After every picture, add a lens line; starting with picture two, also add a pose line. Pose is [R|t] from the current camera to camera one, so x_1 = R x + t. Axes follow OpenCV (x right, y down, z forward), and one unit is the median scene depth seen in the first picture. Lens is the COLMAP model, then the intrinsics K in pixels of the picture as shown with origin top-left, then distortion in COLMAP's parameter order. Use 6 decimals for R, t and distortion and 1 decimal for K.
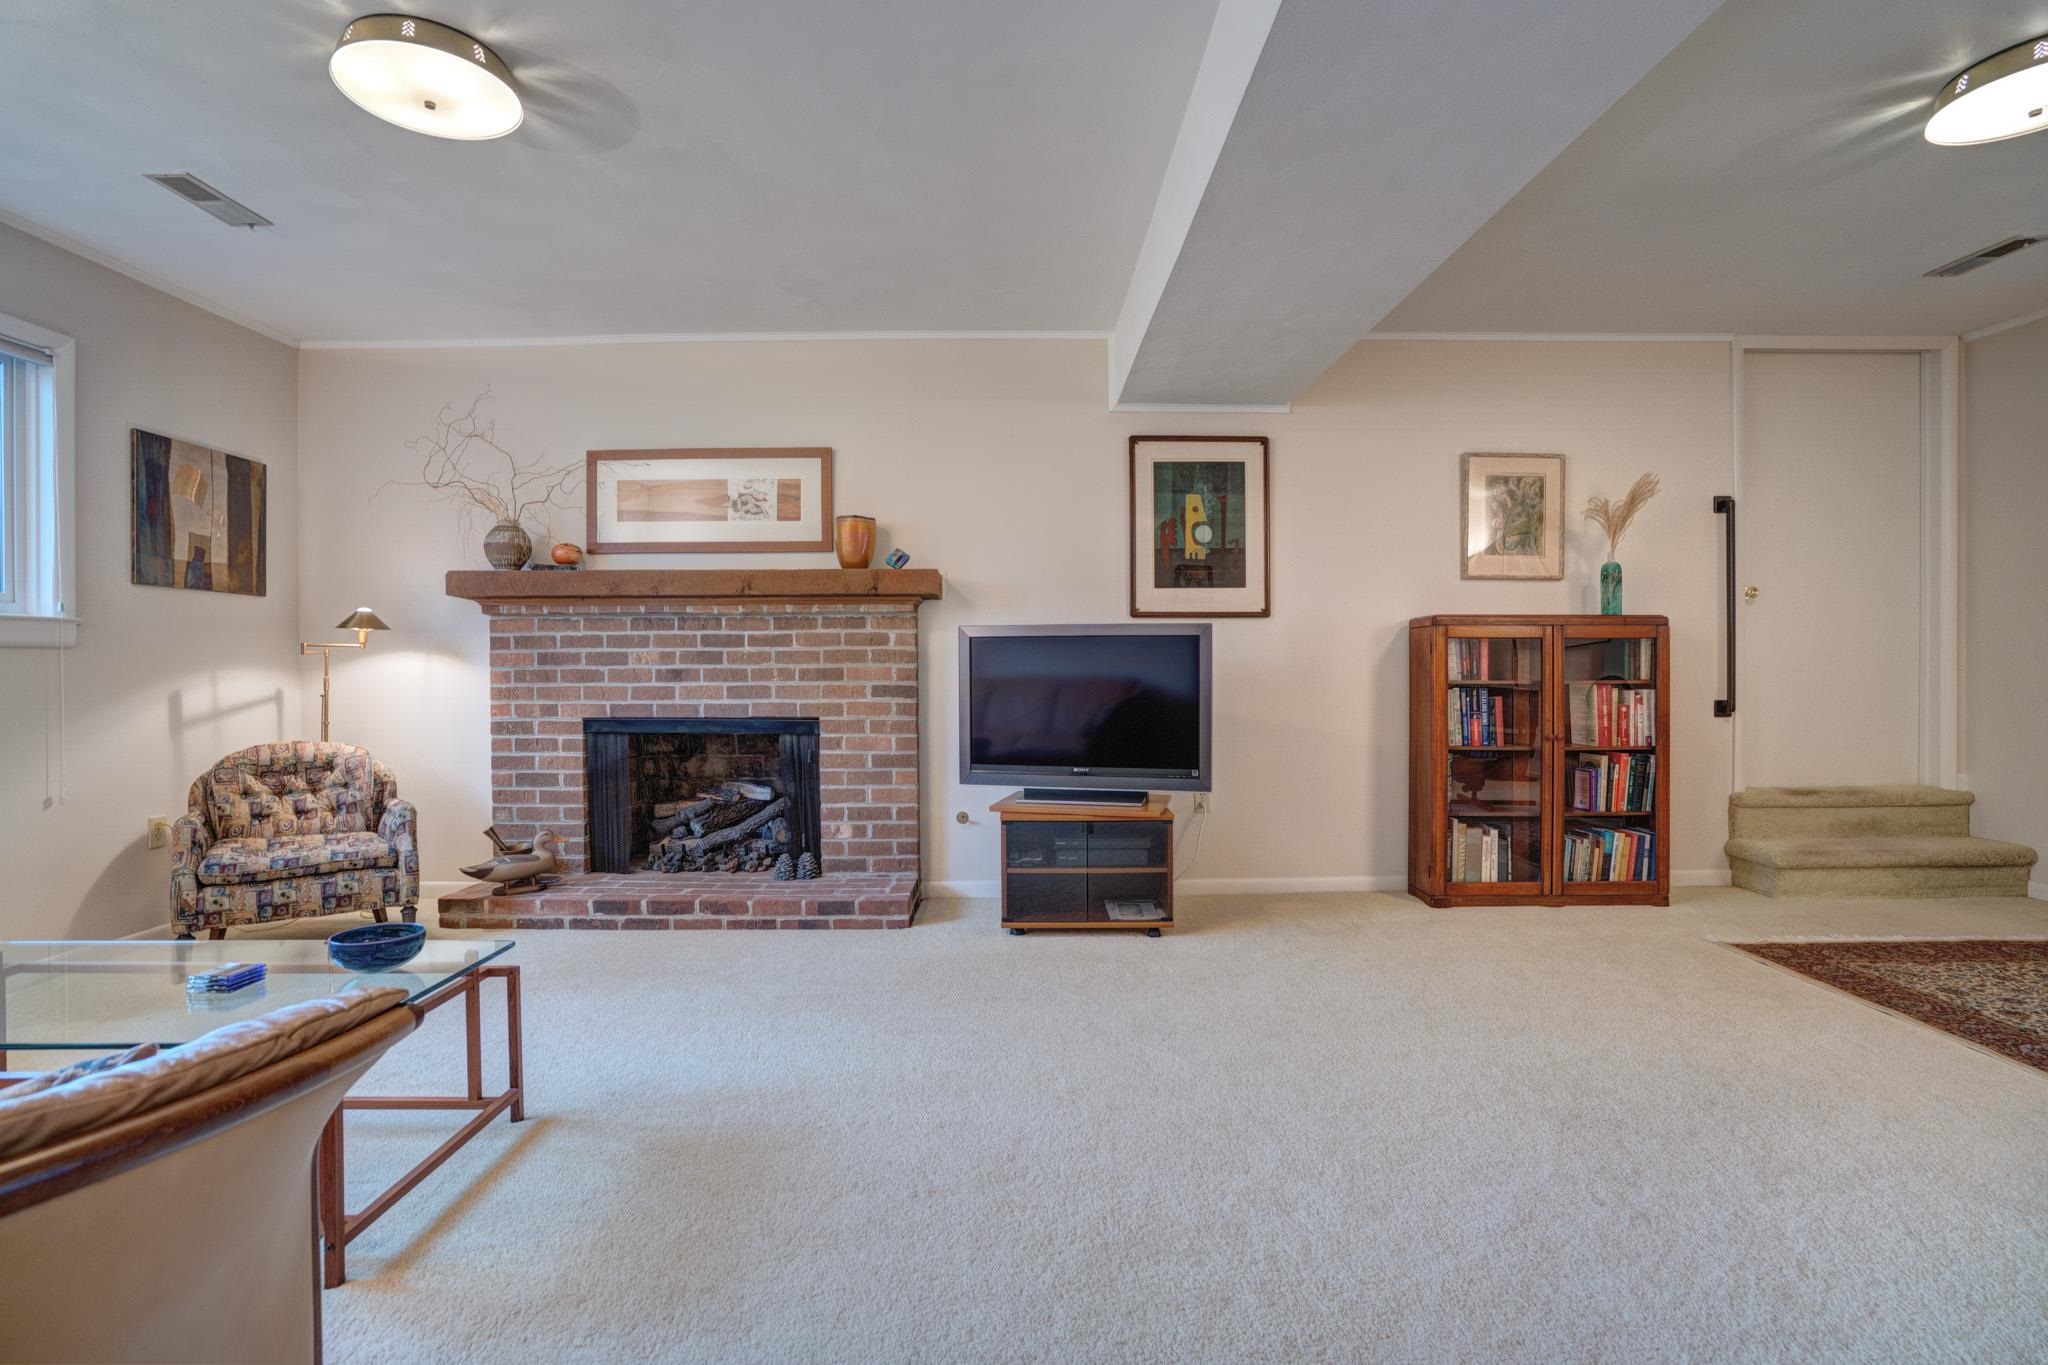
lens RADIAL K [[980.9, 0, 1003.1], [0, 980.9, 676.8], [0, 0, 1]] dist [-0.039582, 0.009943]
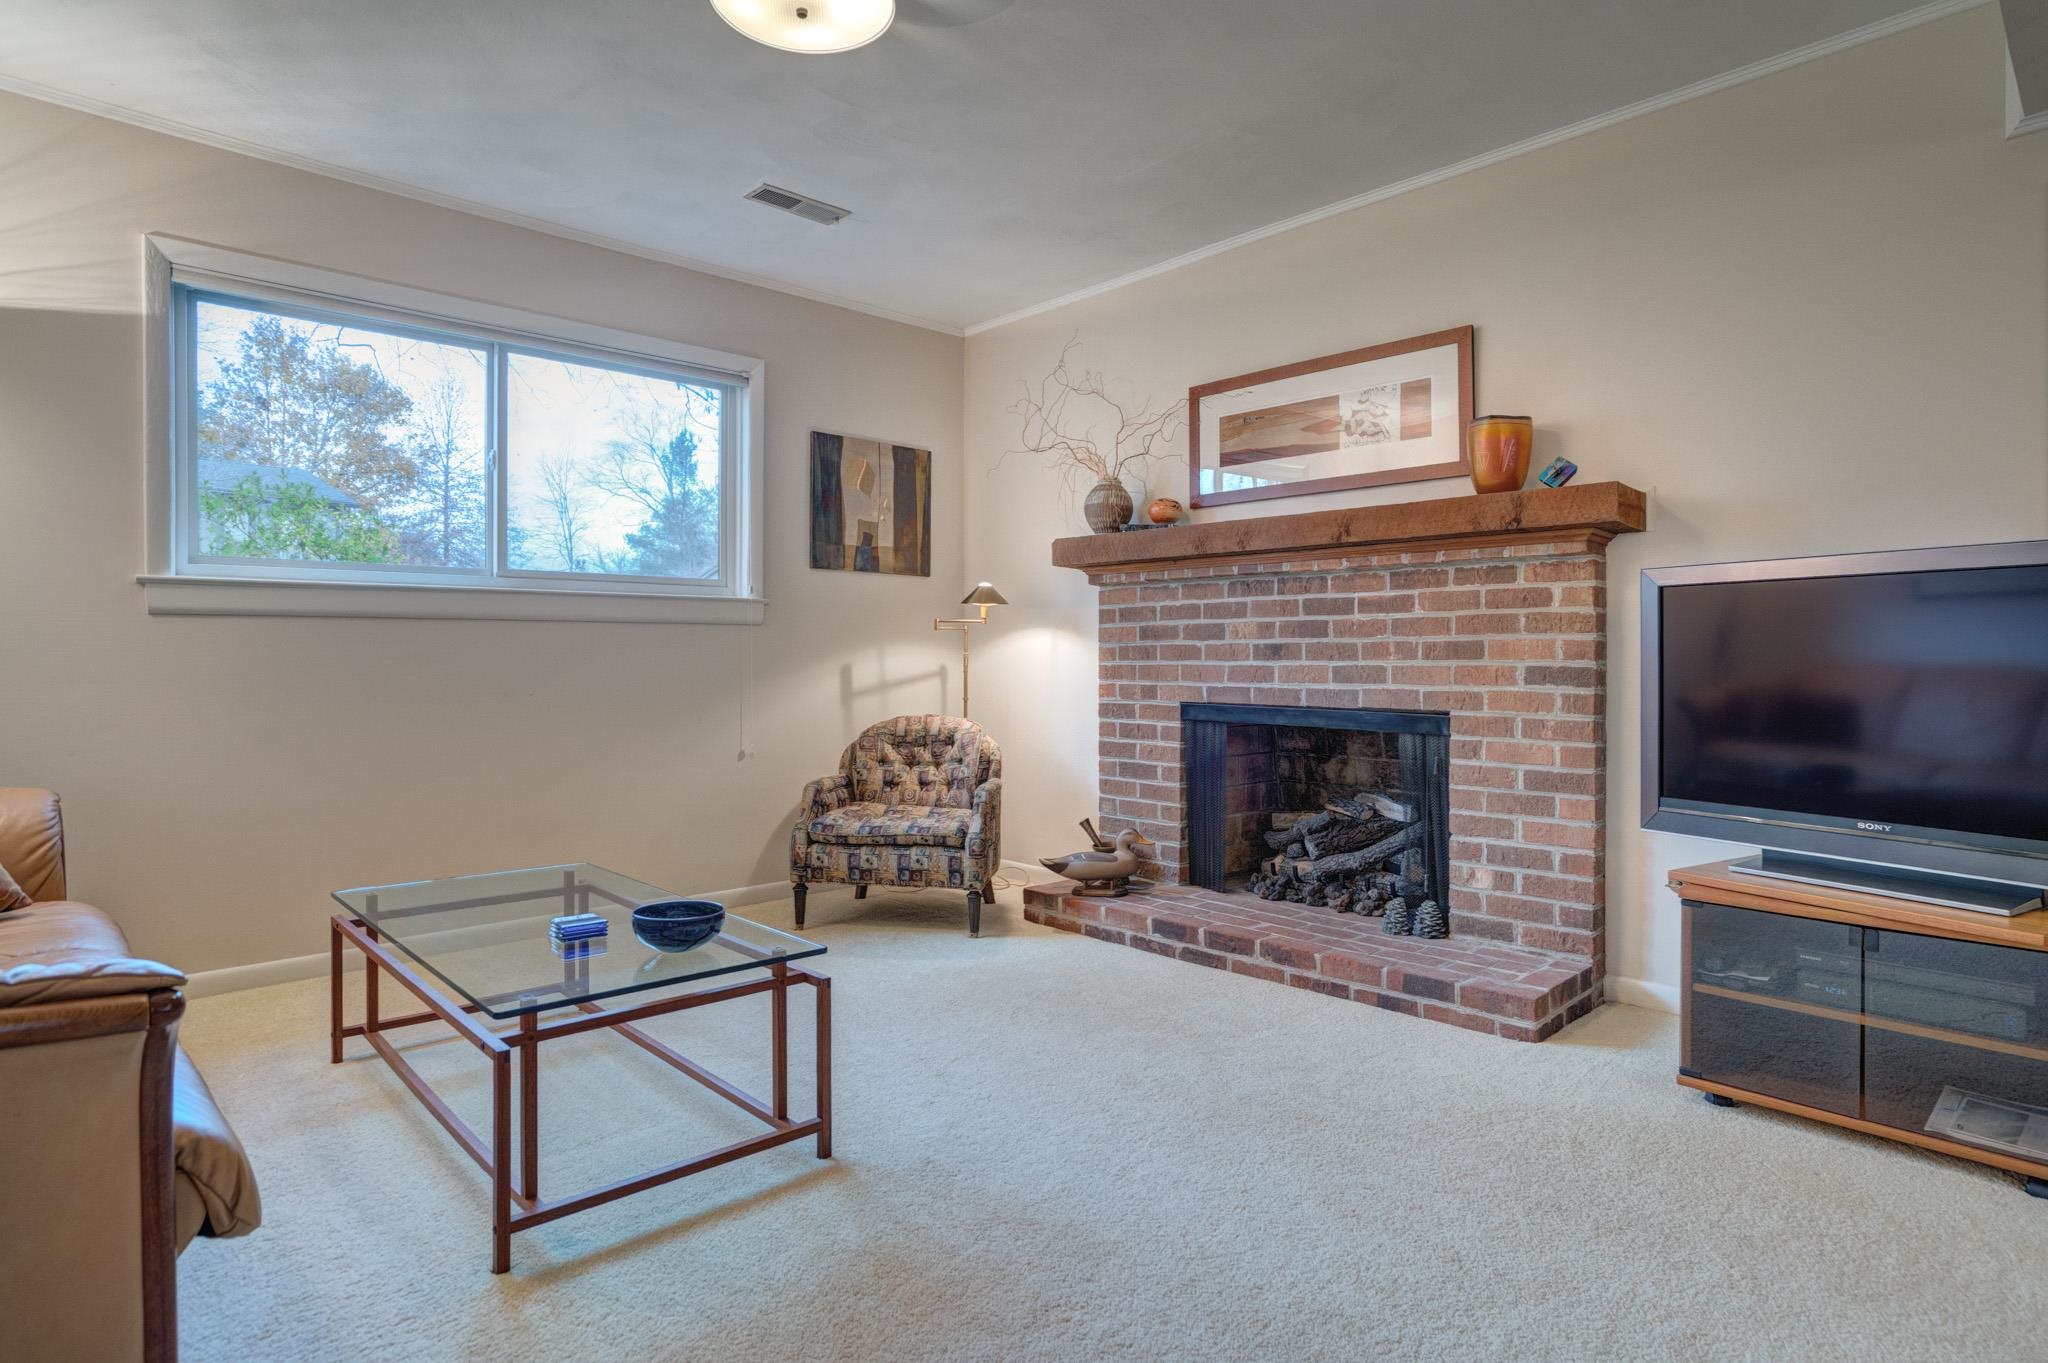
lens RADIAL K [[1064.2, 0, 1170.0], [0, 1064.2, 673.9], [0, 0, 1]] dist [-0.032351, 0.019966]
pose [[0.697584, 0.008964, -0.716447, 0.233915], [-0.011866, 0.999929, 0.000958, 0.017281], [0.716405, 0.007834, 0.697641, 0.349557]]
